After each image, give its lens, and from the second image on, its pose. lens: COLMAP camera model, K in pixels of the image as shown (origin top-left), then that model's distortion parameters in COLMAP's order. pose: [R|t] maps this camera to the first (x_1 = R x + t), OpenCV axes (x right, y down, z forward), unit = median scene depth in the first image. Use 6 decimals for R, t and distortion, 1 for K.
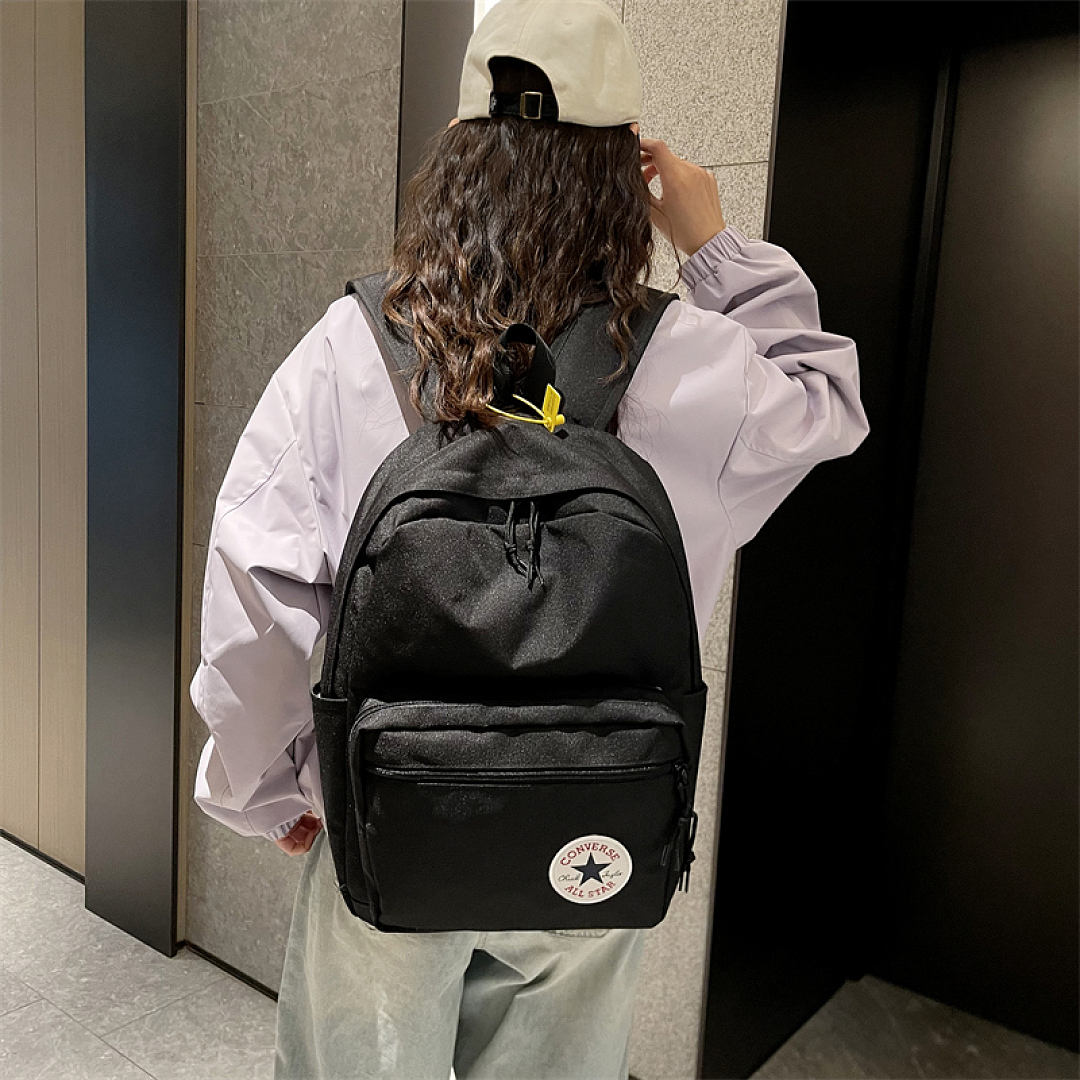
lens RADIAL K [[1100.8, 0, 518.1], [0, 1100.8, 533.8], [0, 0, 1]] dist [0.025751, 0.000000]
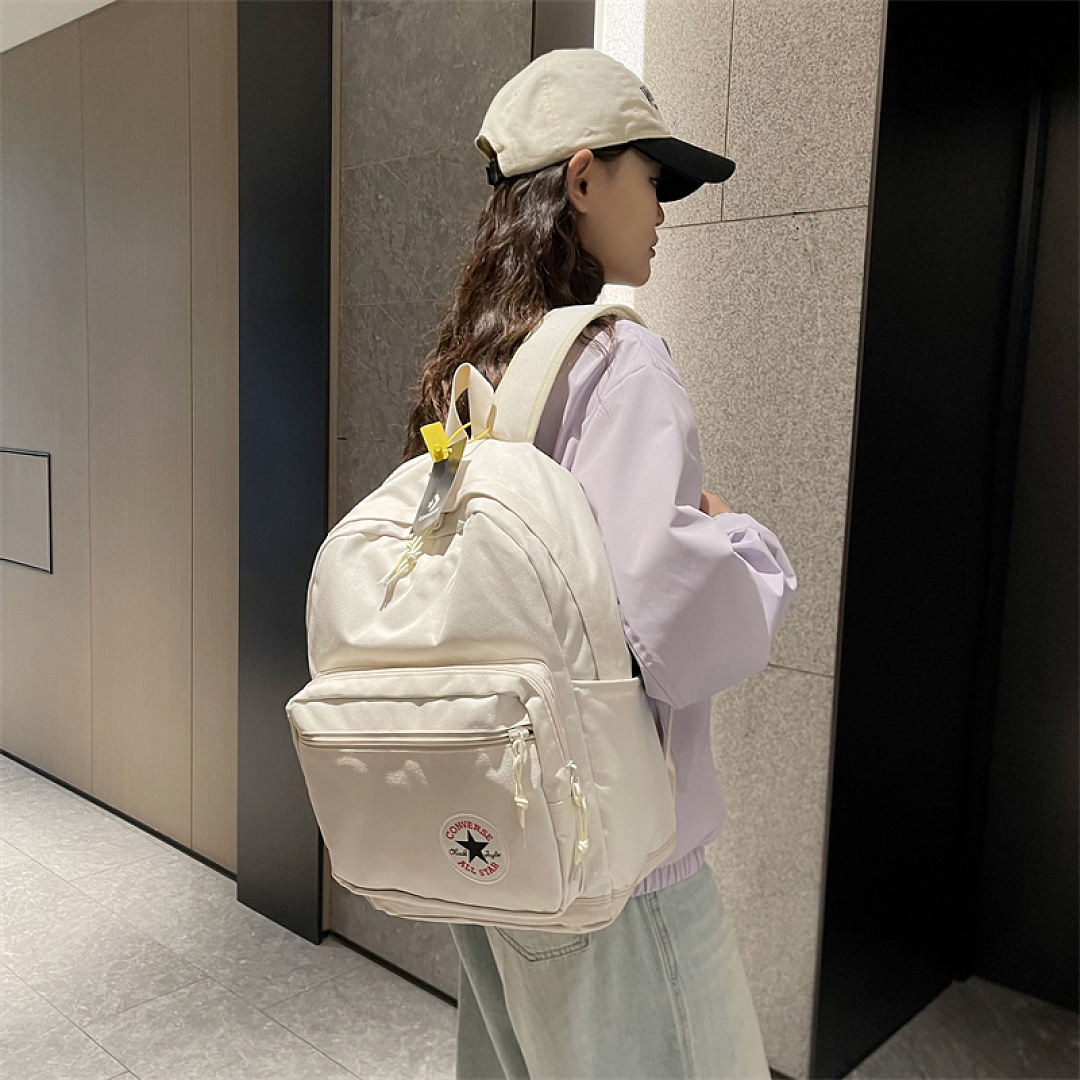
lens RADIAL K [[1100.8, 0, 523.2], [0, 1100.8, 550.1], [0, 0, 1]] dist [0.025751, 0.000000]
pose [[0.996966, -0.010288, -0.077155, -0.026355], [0.009118, 0.999838, -0.015500, 0.013382], [0.077302, 0.014750, 0.996899, -0.090151]]
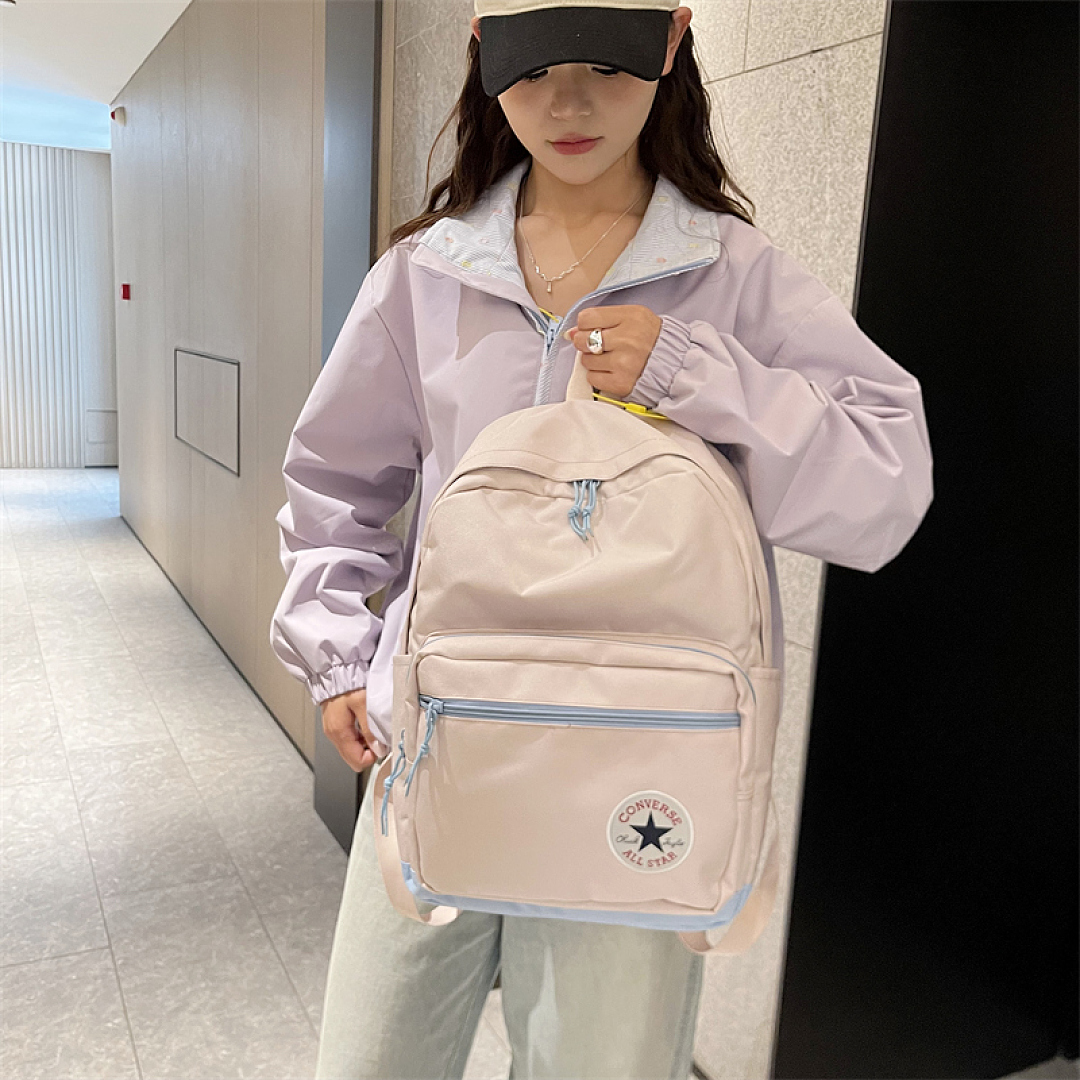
lens RADIAL K [[1100.8, 0, 524.8], [0, 1100.8, 555.7], [0, 0, 1]] dist [0.025751, 0.000000]
pose [[0.906663, 0.080235, -0.414156, 0.296560], [-0.063099, 0.996495, 0.054916, 0.016272], [0.417110, -0.023658, 0.908548, 0.116198]]
